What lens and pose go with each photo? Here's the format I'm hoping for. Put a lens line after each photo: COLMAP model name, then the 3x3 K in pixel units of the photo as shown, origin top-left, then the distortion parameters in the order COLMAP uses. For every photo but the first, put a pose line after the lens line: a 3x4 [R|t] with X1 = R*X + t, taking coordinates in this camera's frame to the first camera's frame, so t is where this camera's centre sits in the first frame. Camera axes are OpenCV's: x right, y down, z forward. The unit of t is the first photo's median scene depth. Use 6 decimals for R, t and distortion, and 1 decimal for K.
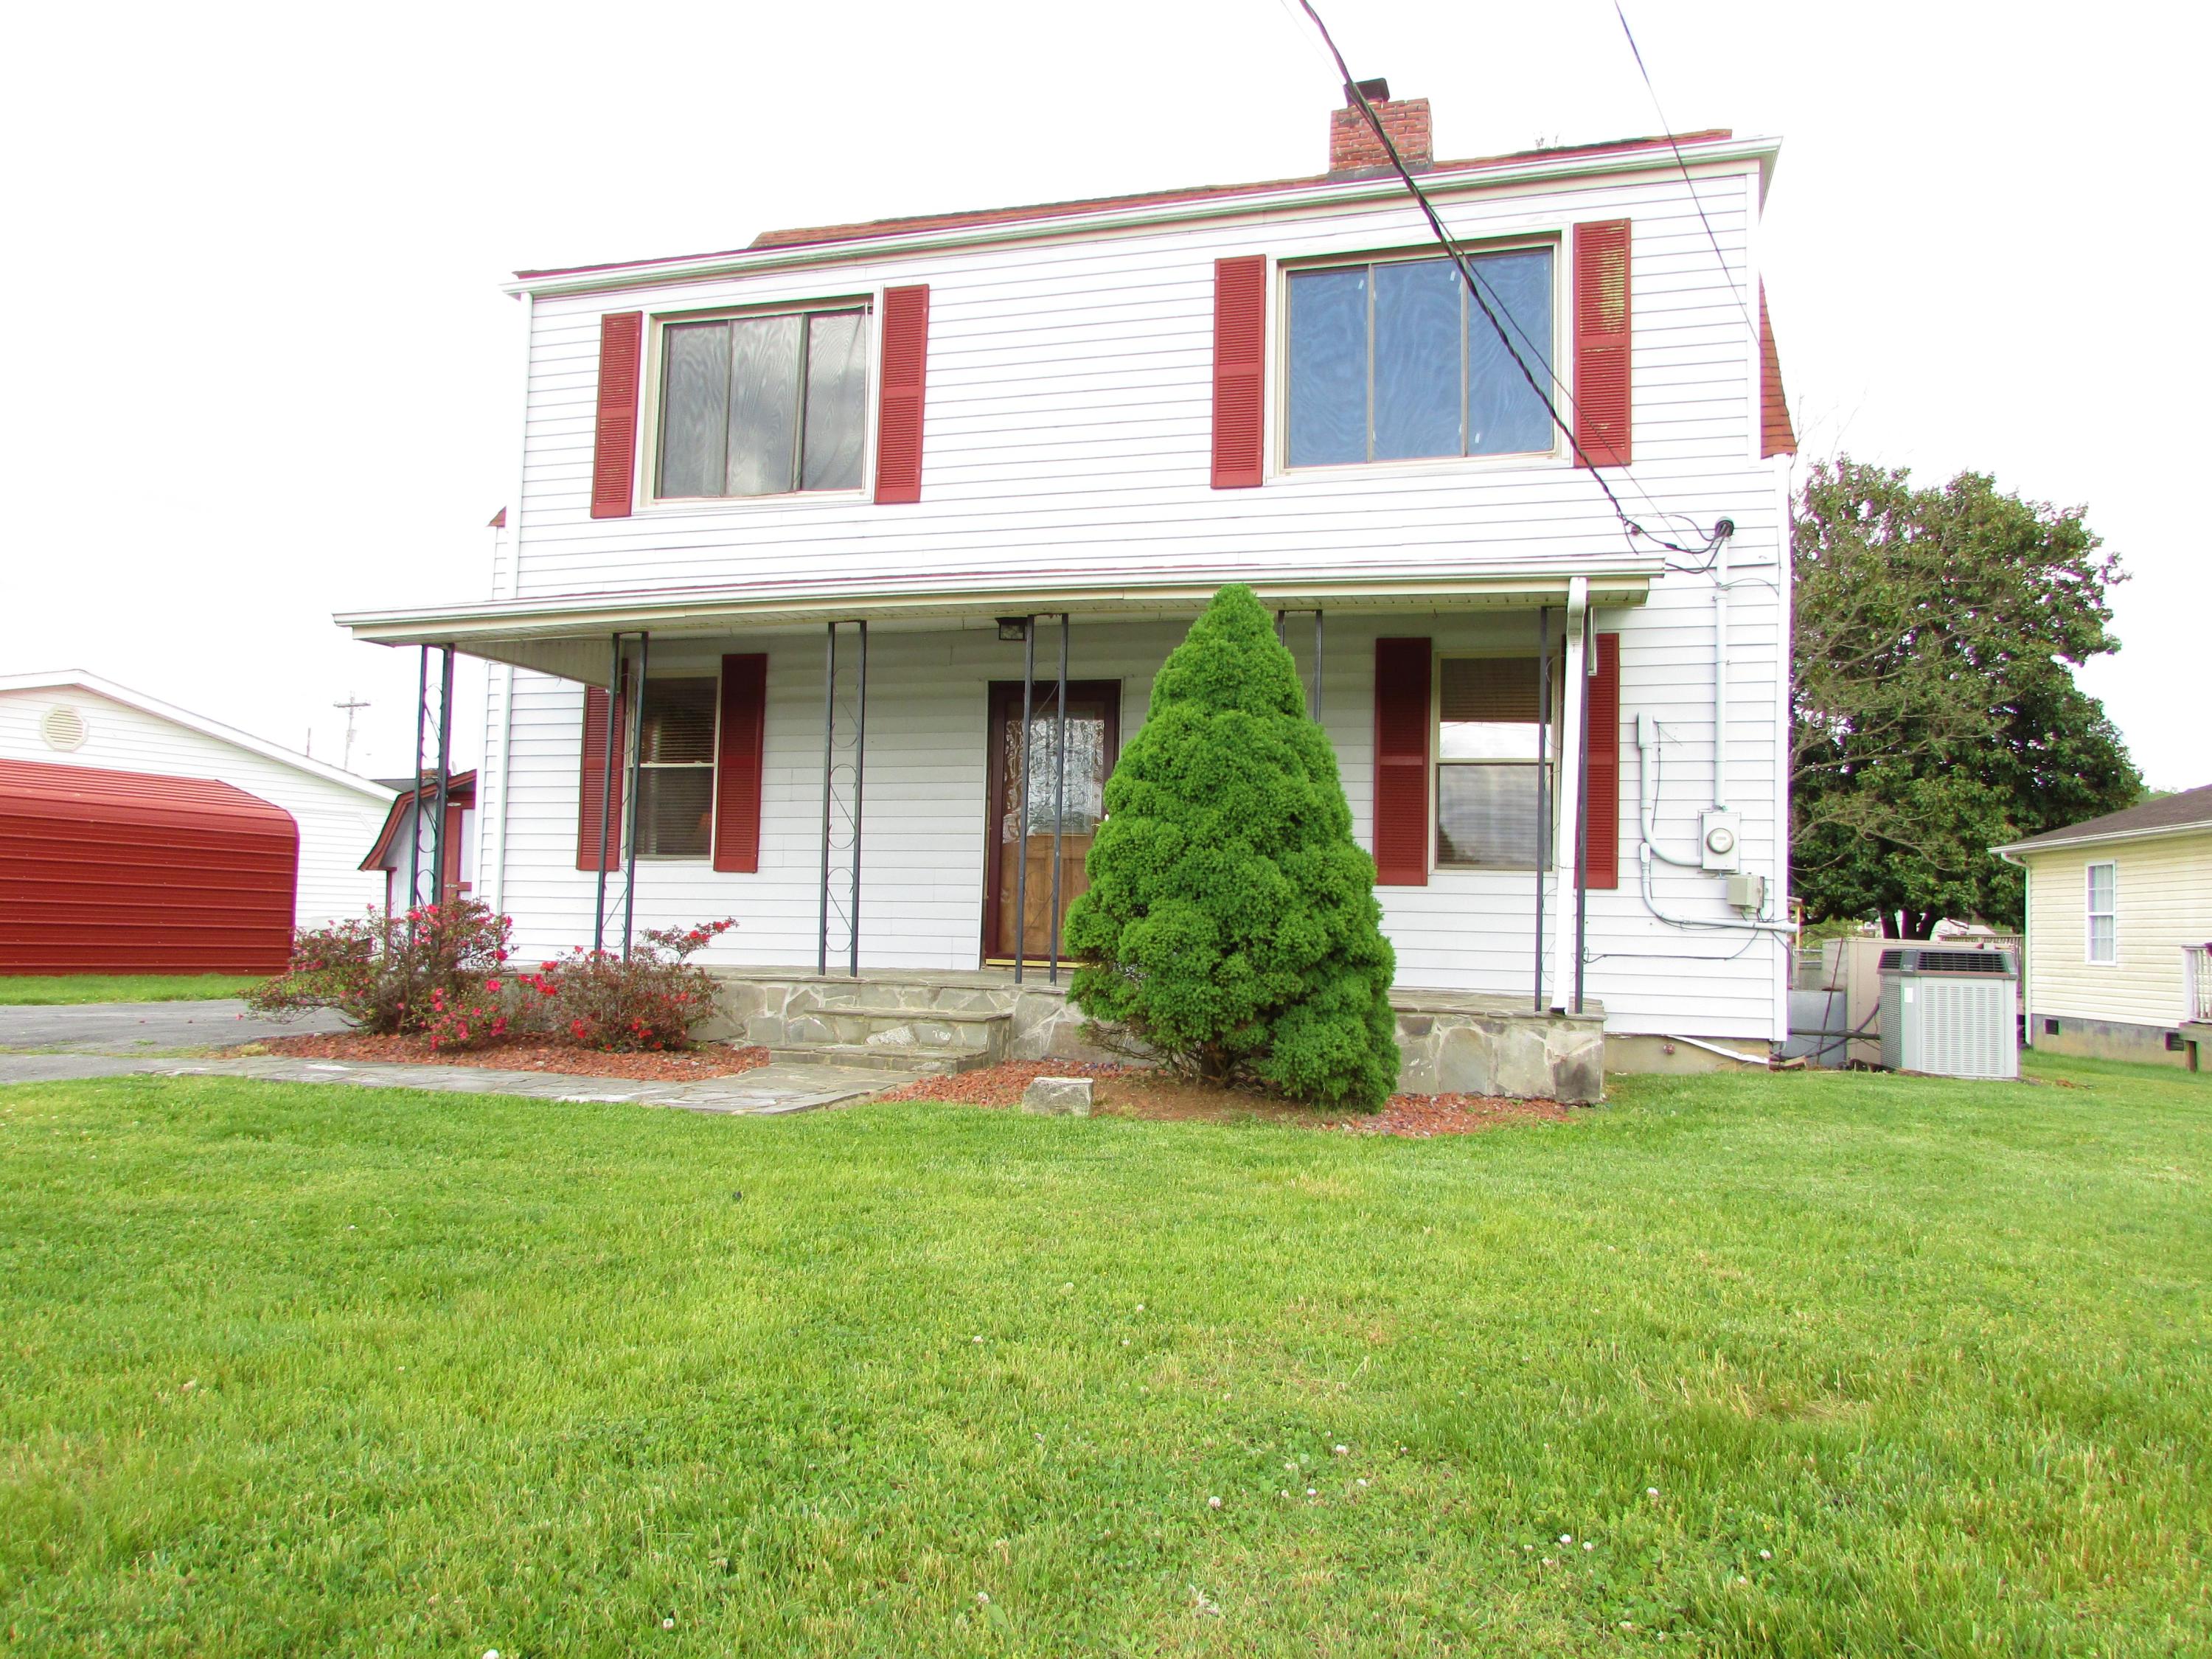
lens RADIAL K [[1587.9, 0, 1111.9], [0, 1587.9, 829.0], [0, 0, 1]] dist [-0.010416, -0.002150]
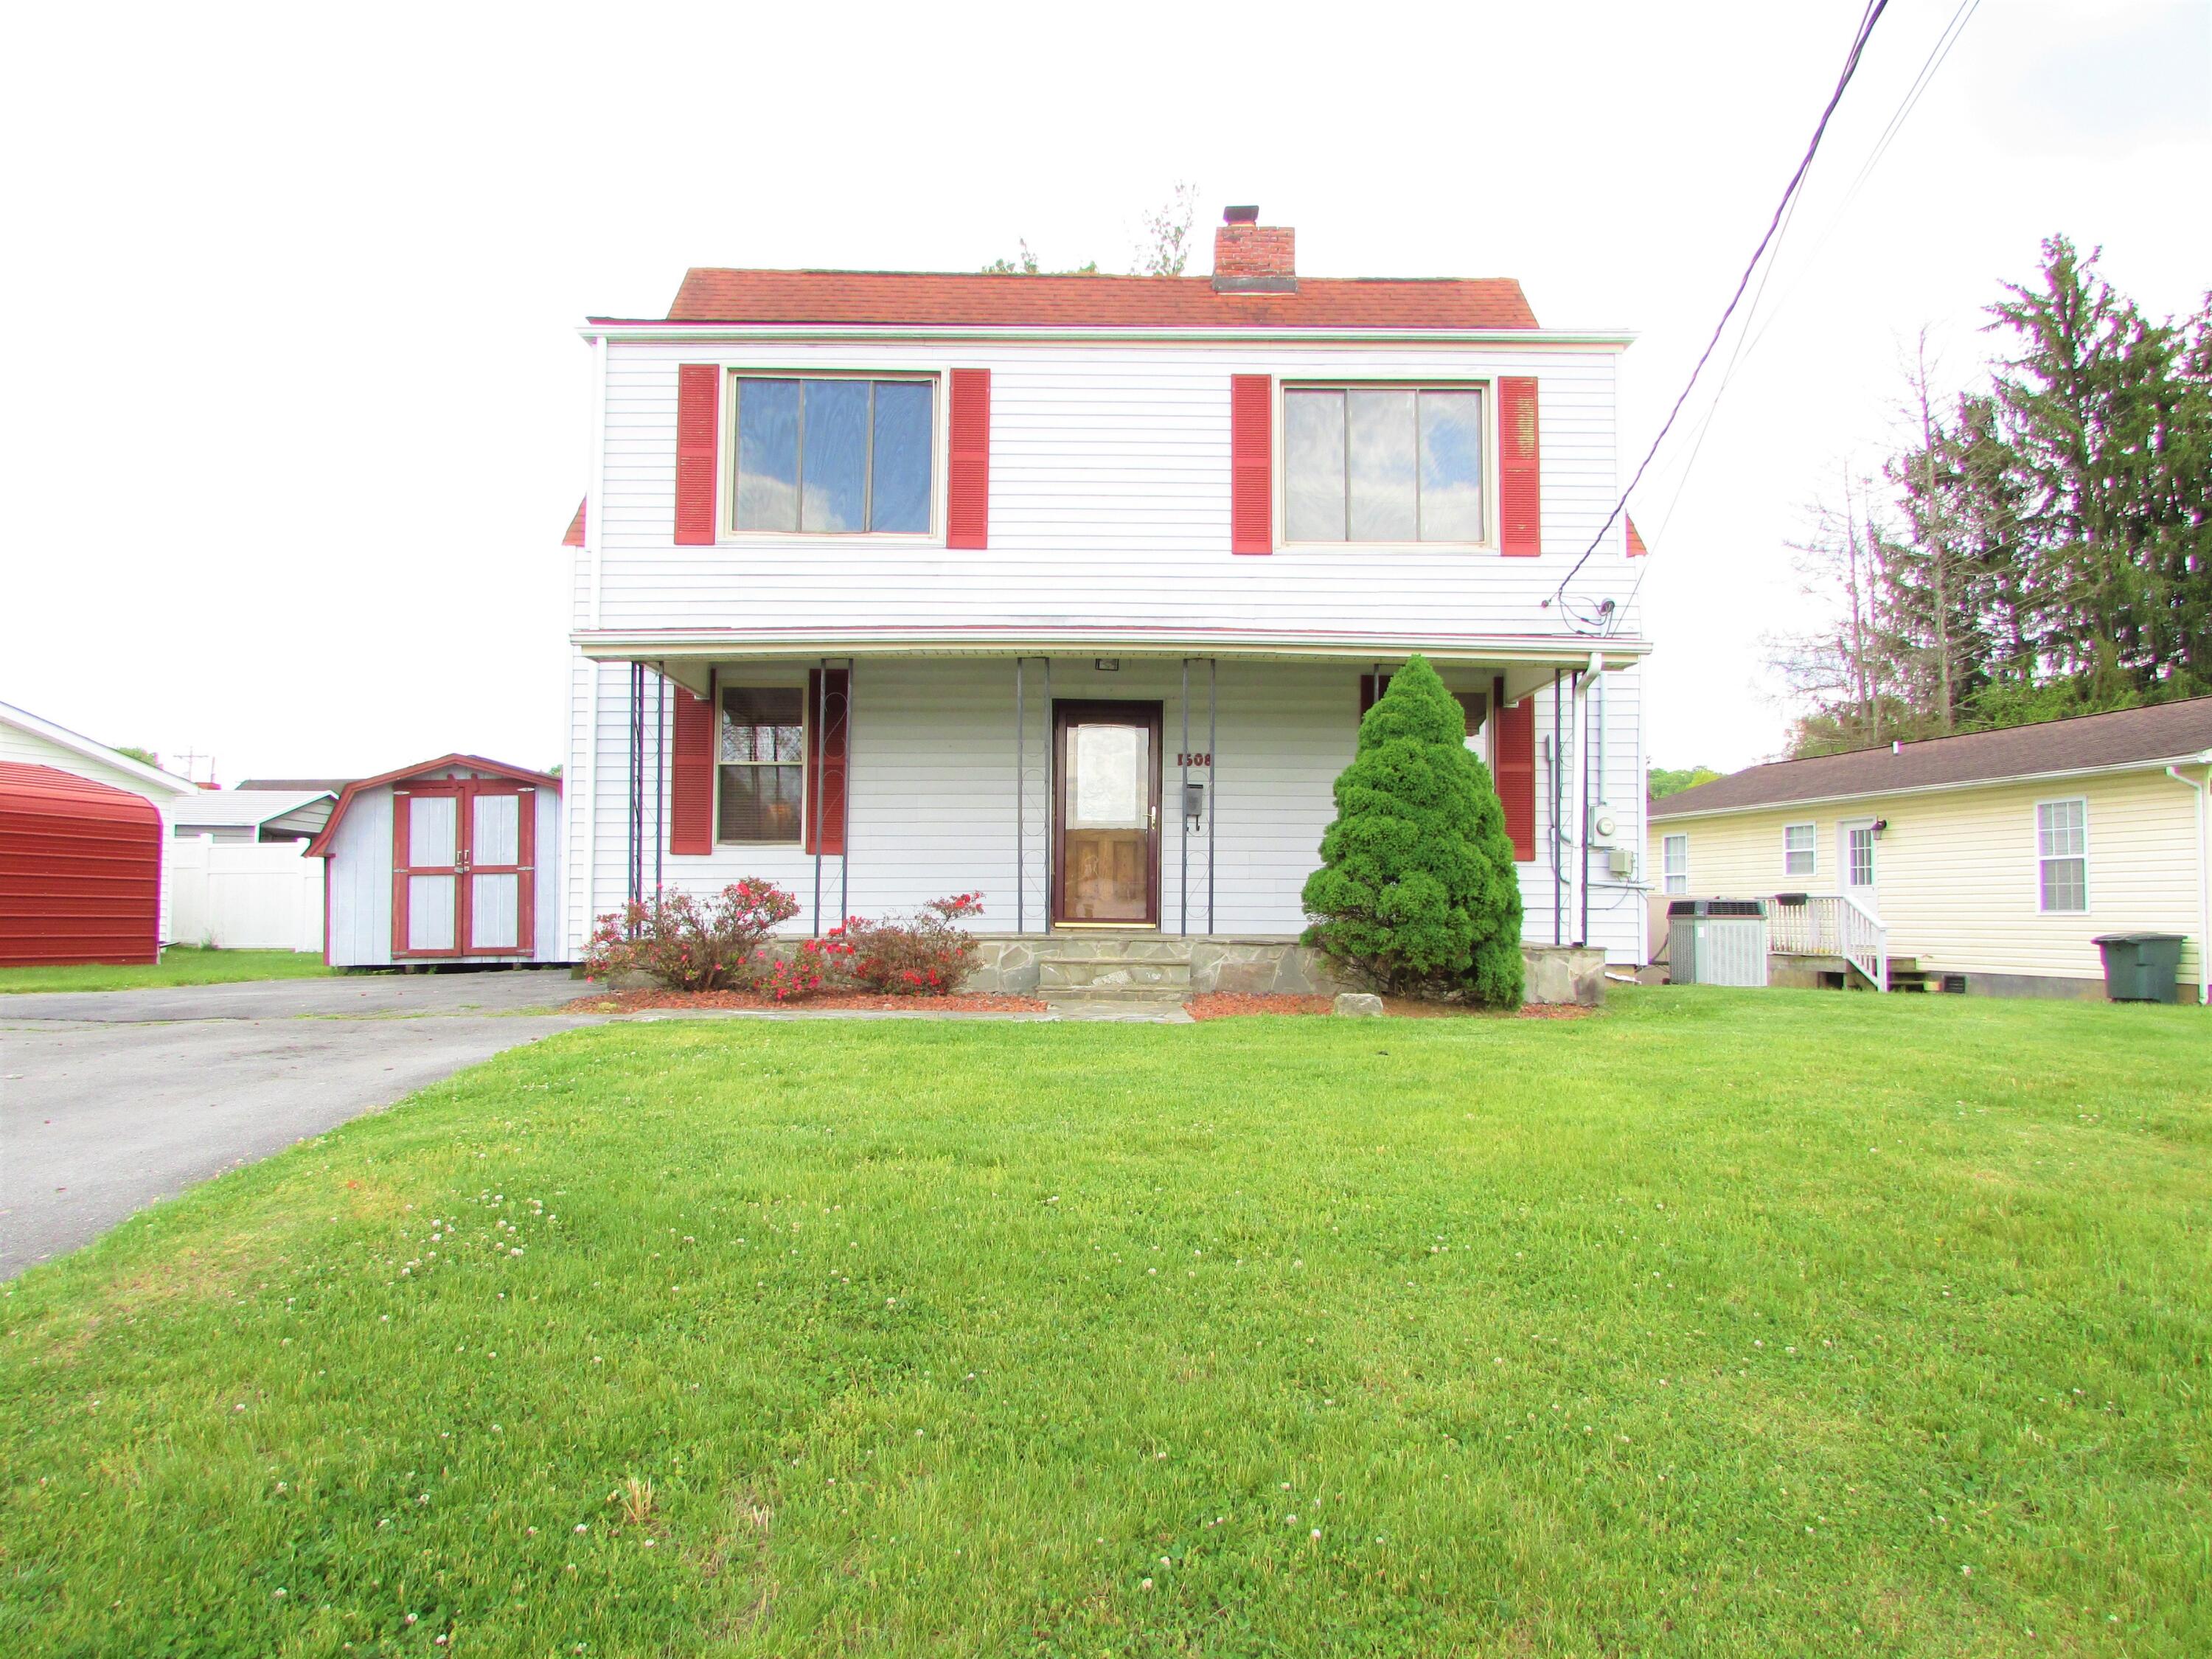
lens RADIAL K [[1587.9, 0, 1111.9], [0, 1587.9, 829.0], [0, 0, 1]] dist [-0.010416, -0.002150]
pose [[0.954375, -0.004619, 0.298577, -0.416991], [-0.000694, 0.999843, 0.017685, -0.013603], [-0.298611, -0.017086, 0.954222, -0.205195]]
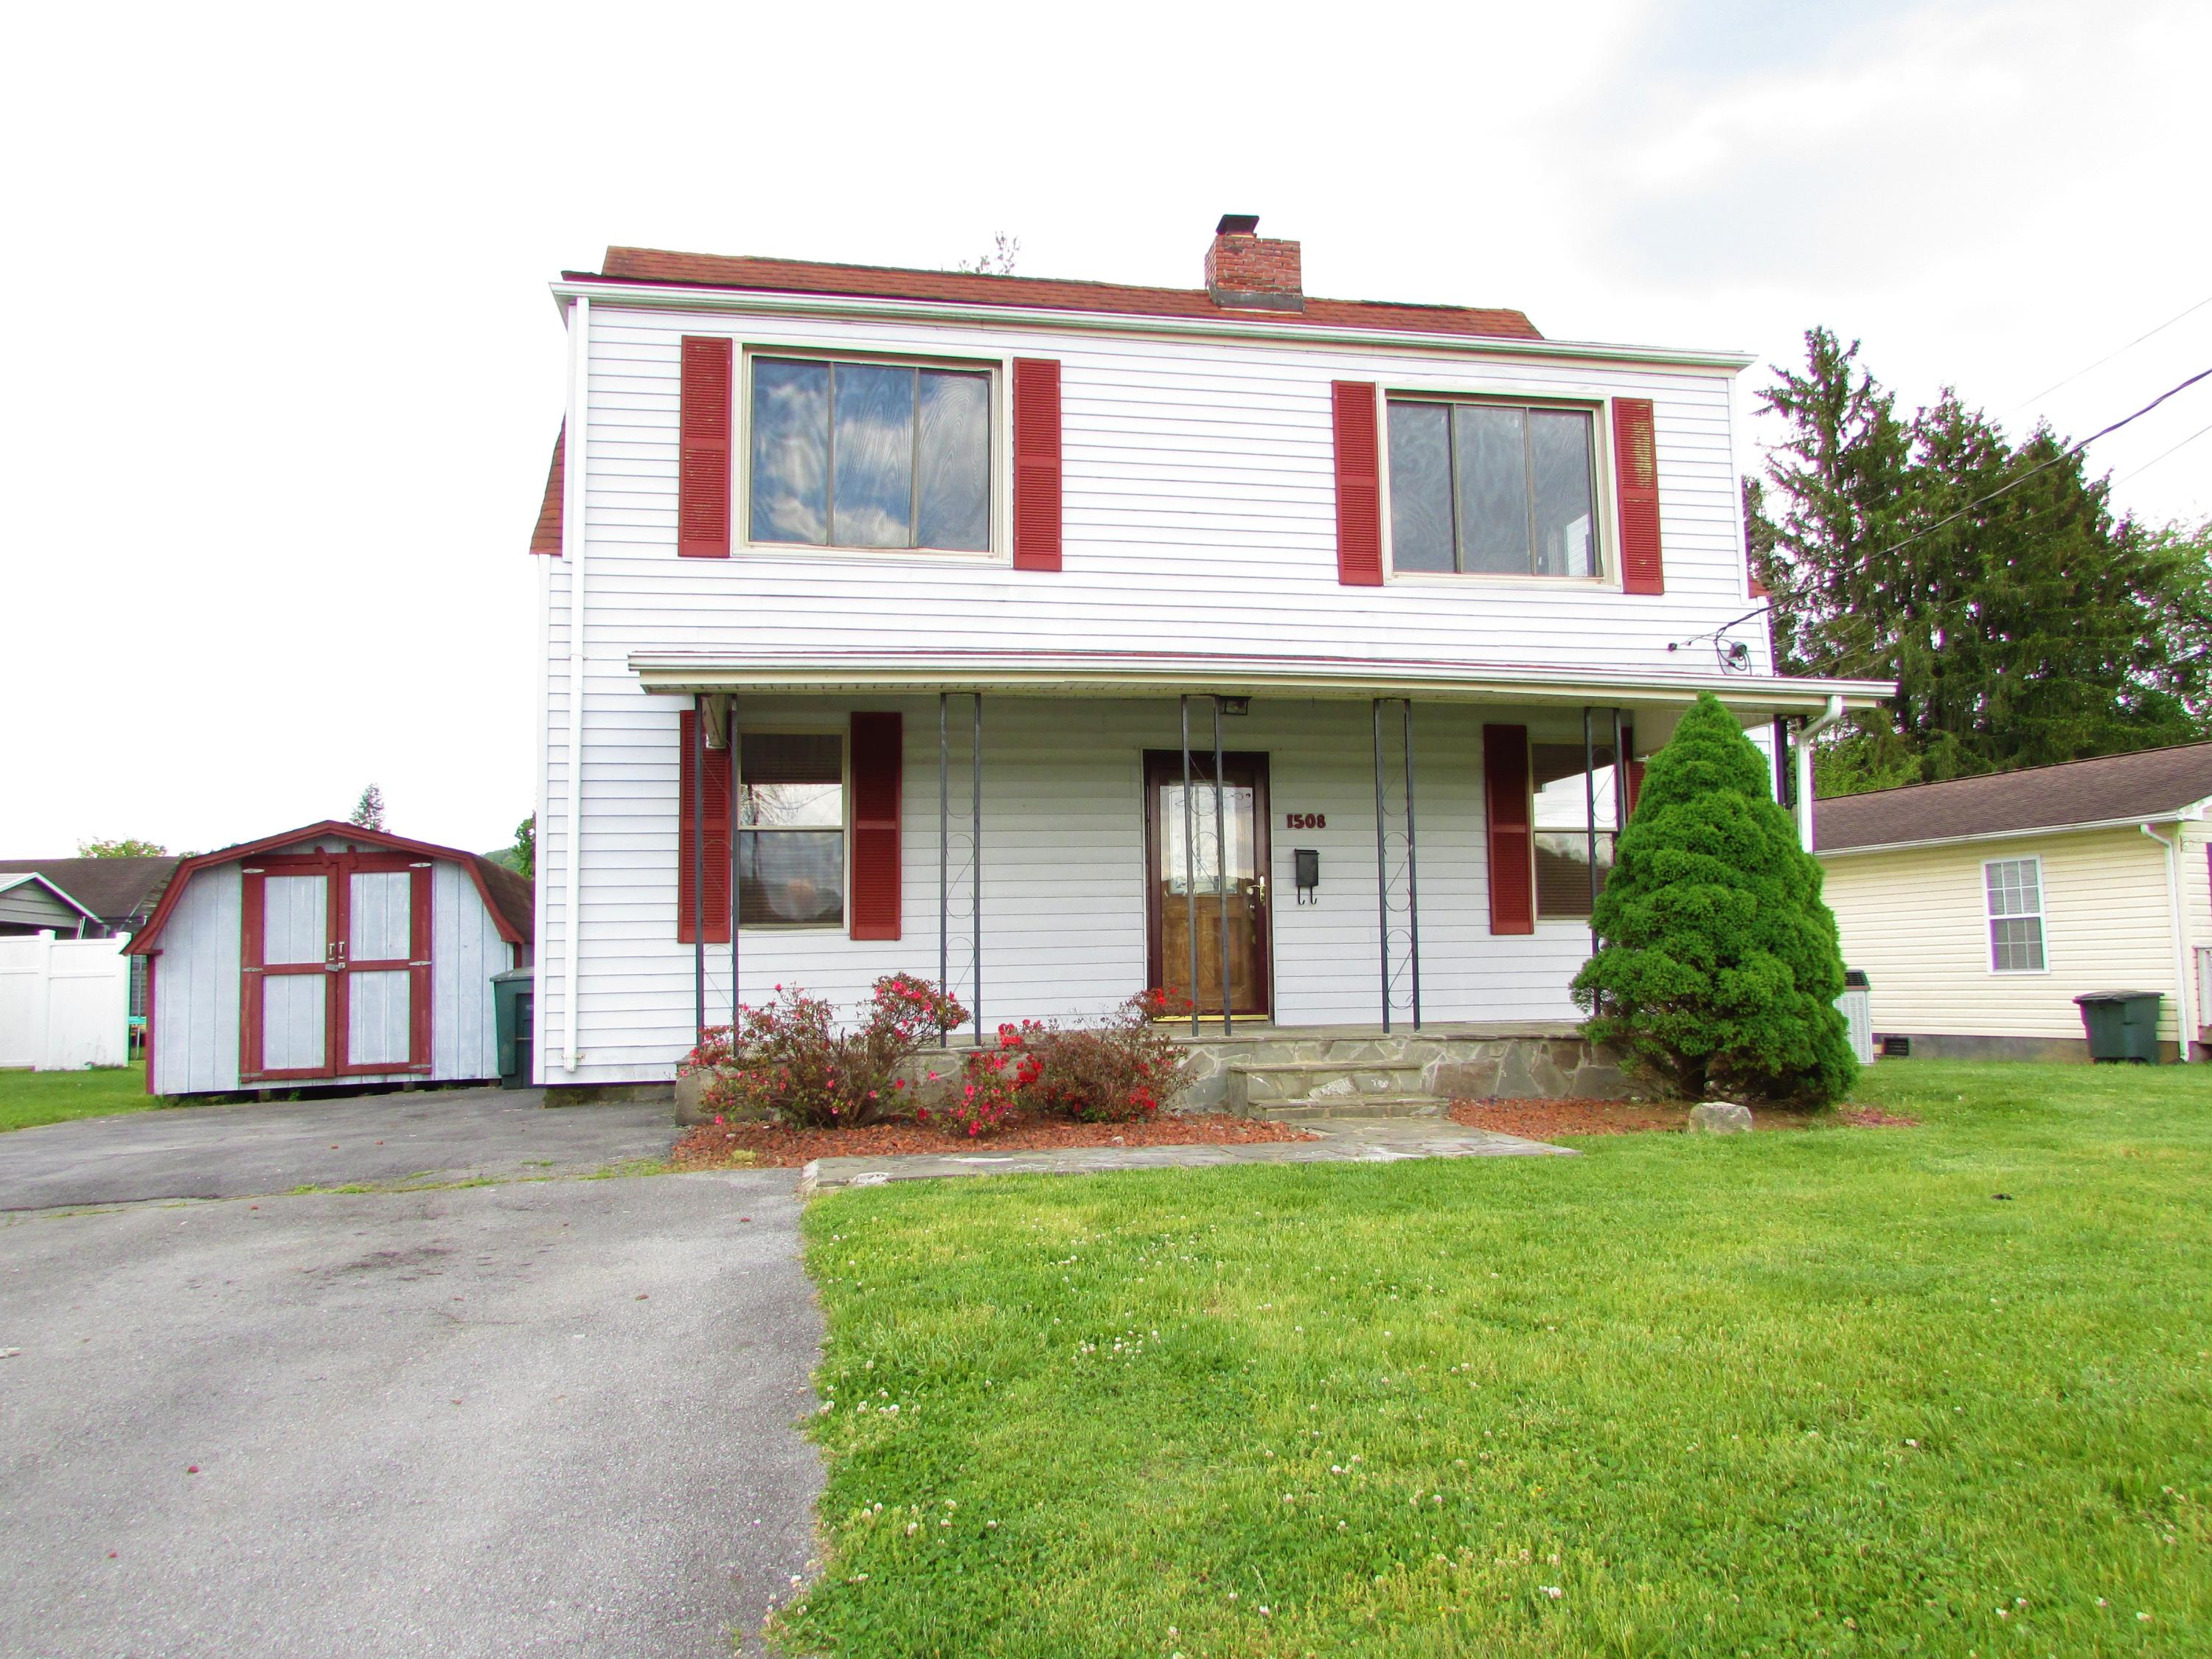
lens RADIAL K [[1591.1, 0, 1120.3], [0, 1591.1, 830.0], [0, 0, 1]] dist [-0.007001, -0.000116]
pose [[0.881252, 0.002245, 0.472641, -0.604821], [0.010317, 0.999659, -0.023984, -0.015714], [-0.472534, 0.026012, 0.880929, 0.088447]]
